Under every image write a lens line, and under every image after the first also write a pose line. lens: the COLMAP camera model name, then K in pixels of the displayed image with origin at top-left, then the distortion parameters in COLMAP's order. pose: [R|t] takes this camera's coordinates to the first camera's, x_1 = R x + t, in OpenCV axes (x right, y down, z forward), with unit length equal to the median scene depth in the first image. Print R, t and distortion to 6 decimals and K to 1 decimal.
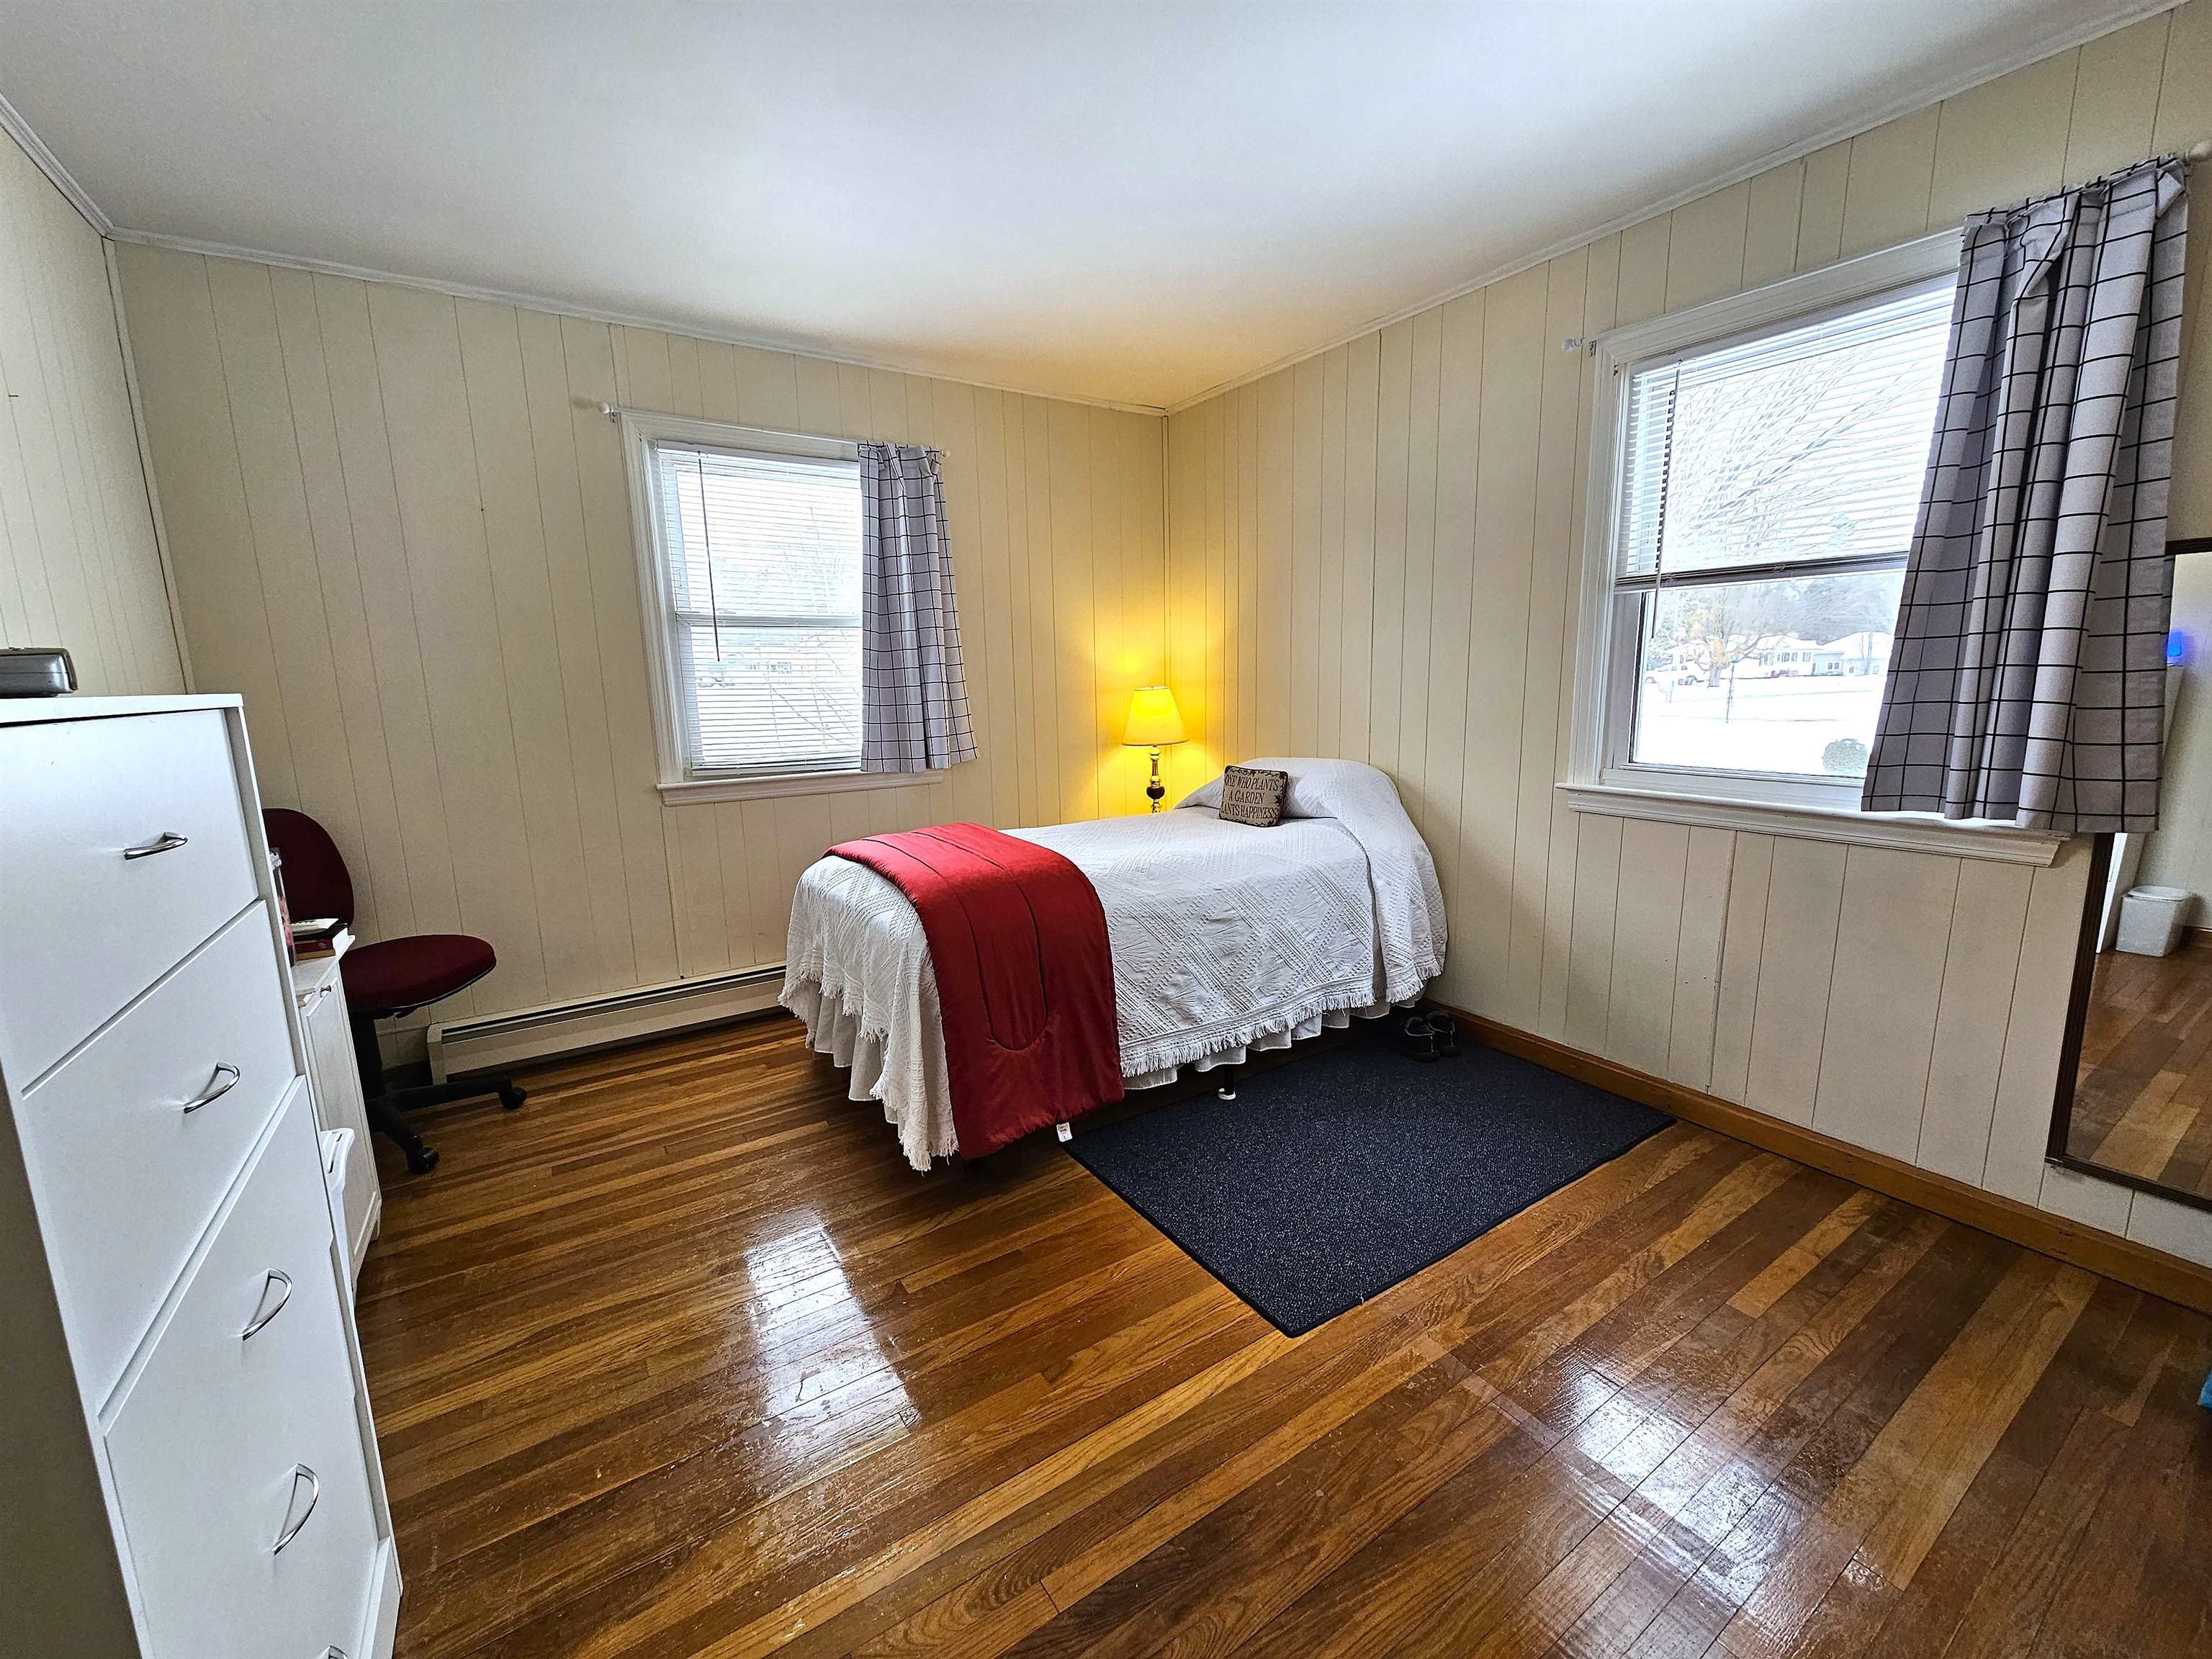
lens RADIAL K [[905.3, 0, 1111.6], [0, 905.3, 827.3], [0, 0, 1]] dist [0.002051, 0.000313]
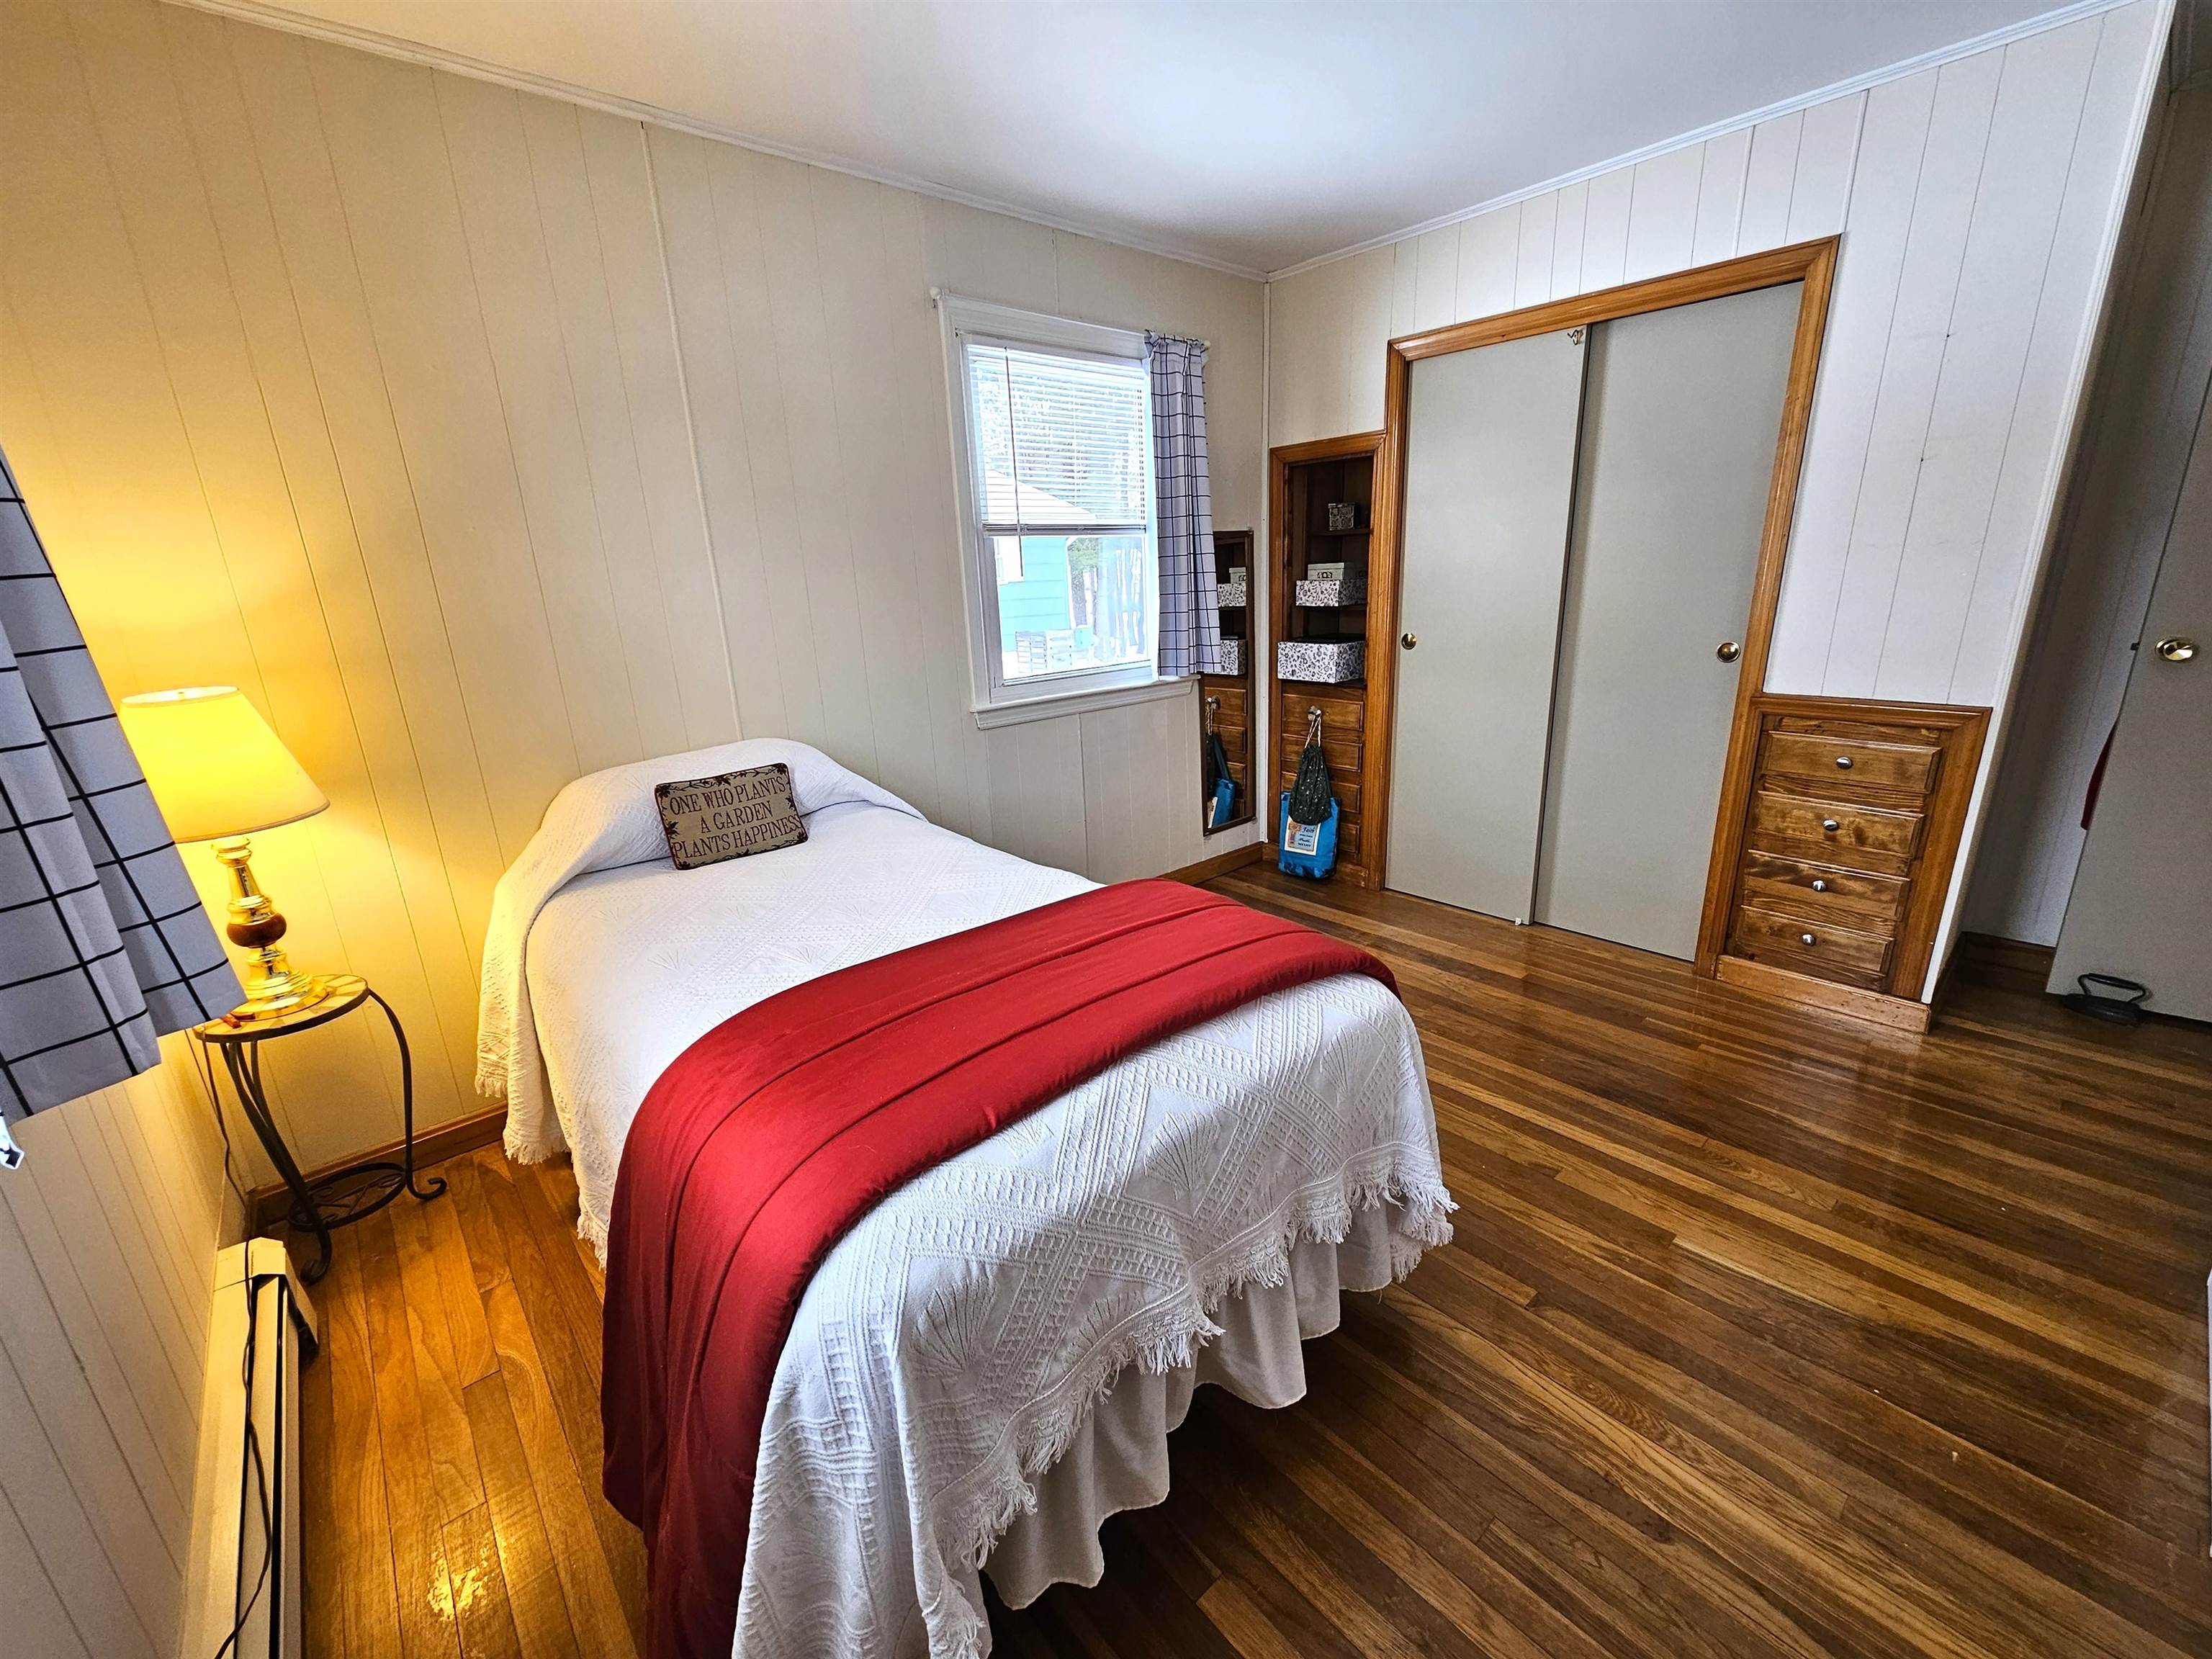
lens RADIAL K [[905.3, 0, 1110.5], [0, 905.3, 835.8], [0, 0, 1]] dist [0.002051, 0.000313]
pose [[-0.145337, -0.259144, 0.954841, -0.756189], [0.209362, 0.935178, 0.285674, -0.219749], [-0.966977, 0.241427, -0.081661, 1.142173]]
